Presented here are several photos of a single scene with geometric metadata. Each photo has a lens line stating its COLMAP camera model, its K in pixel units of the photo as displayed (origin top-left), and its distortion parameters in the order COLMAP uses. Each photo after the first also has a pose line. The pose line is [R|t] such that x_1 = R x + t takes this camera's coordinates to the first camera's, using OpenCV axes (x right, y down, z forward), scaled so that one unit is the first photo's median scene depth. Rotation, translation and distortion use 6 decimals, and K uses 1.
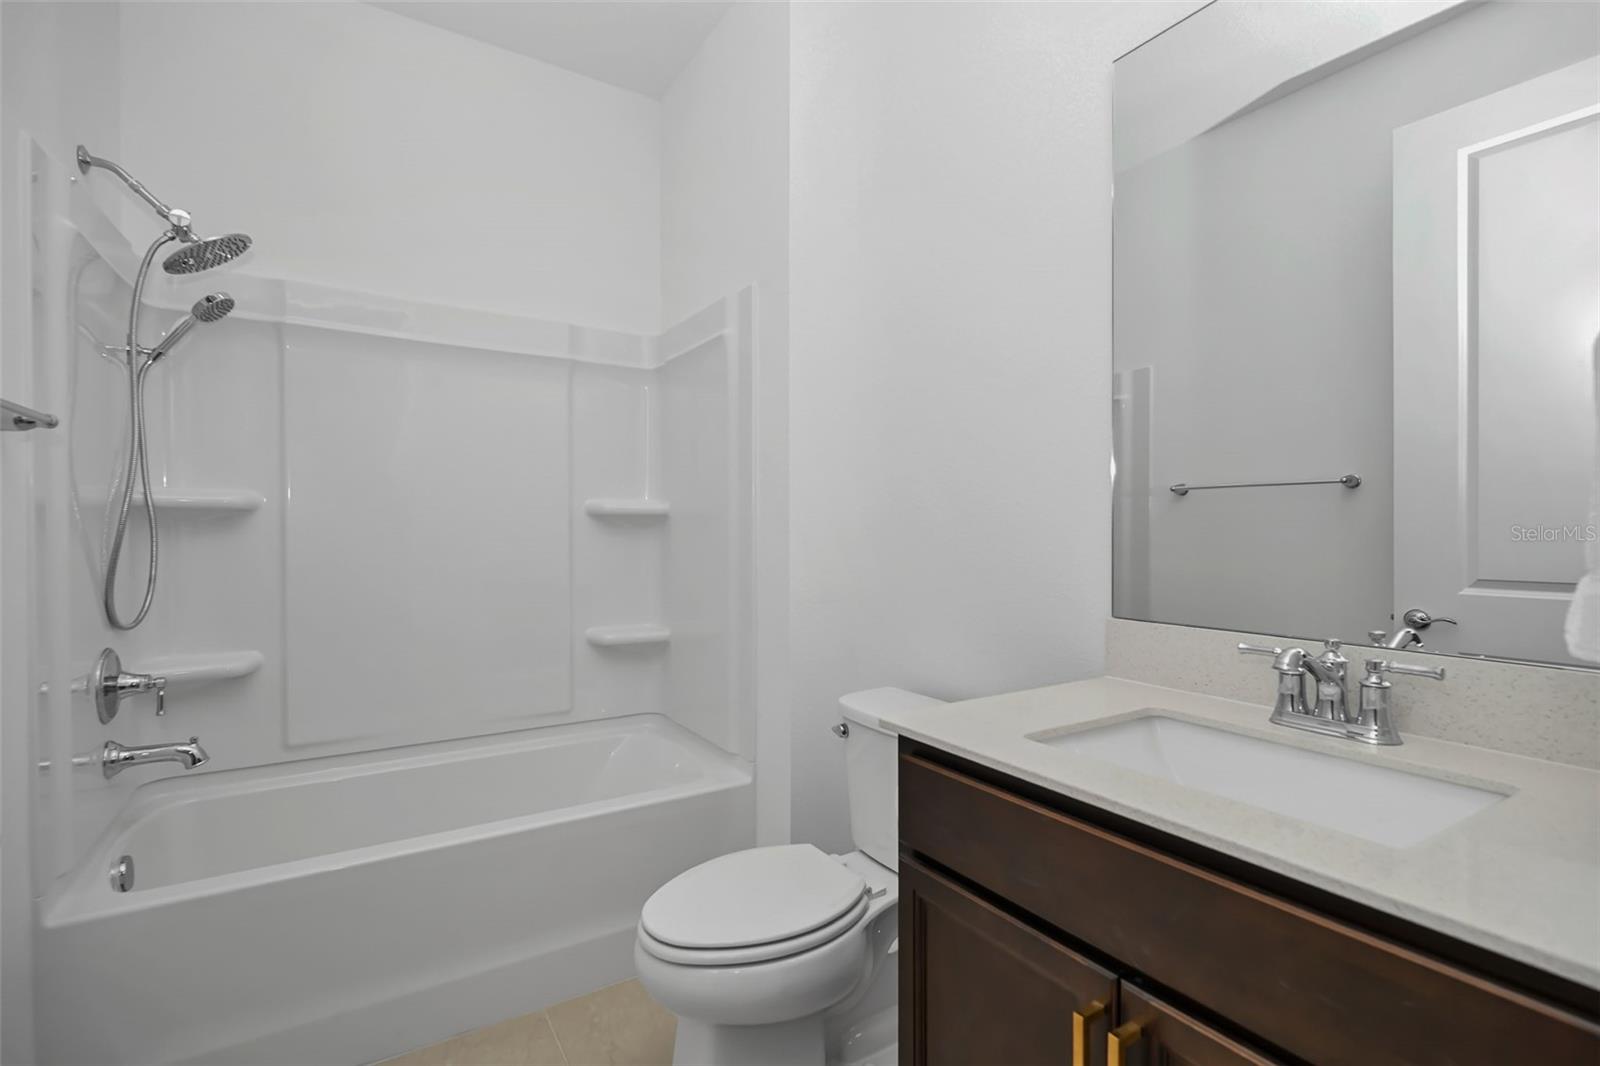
lens RADIAL K [[718.2, 0, 798.6], [0, 718.2, 531.2], [0, 0, 1]] dist [-0.004579, -0.000358]
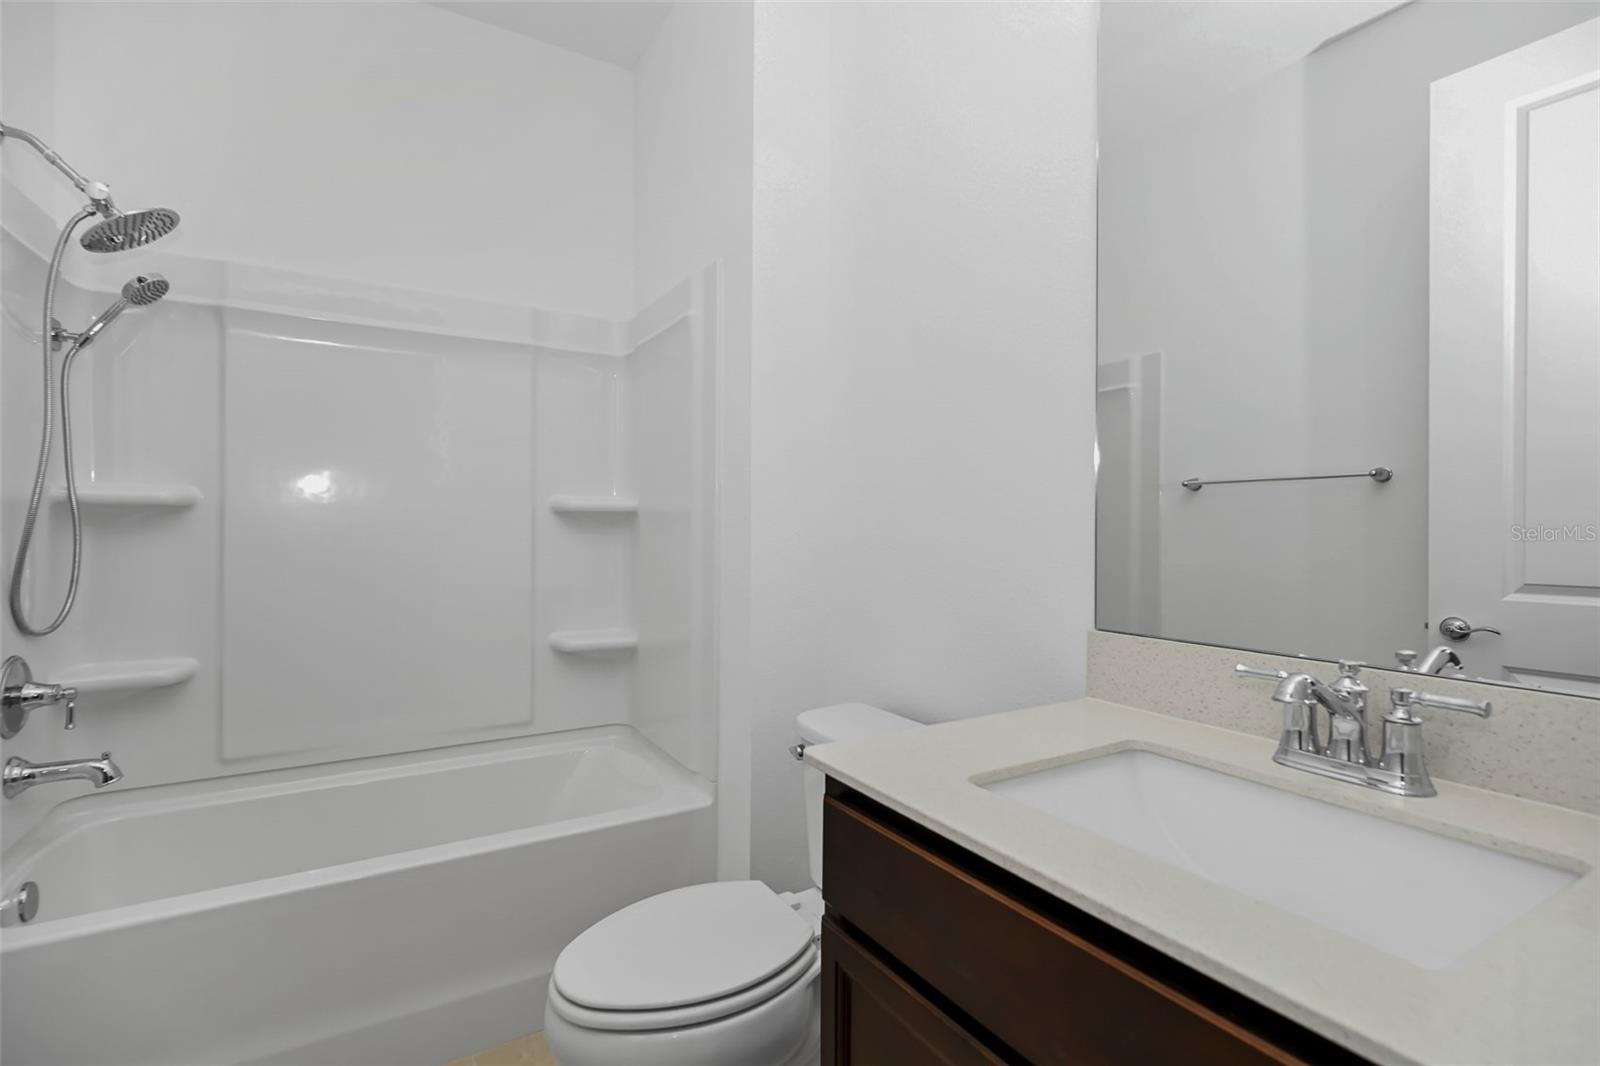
lens RADIAL K [[729.6, 0, 800.0], [0, 729.6, 533.0], [0, 0, 1]] dist [-0.000288, -0.000551]
pose [[0.999823, 0.000266, -0.018807, 0.067285], [-0.000164, 0.999985, 0.005465, -0.000585], [0.018808, -0.005461, 0.999808, 0.078643]]
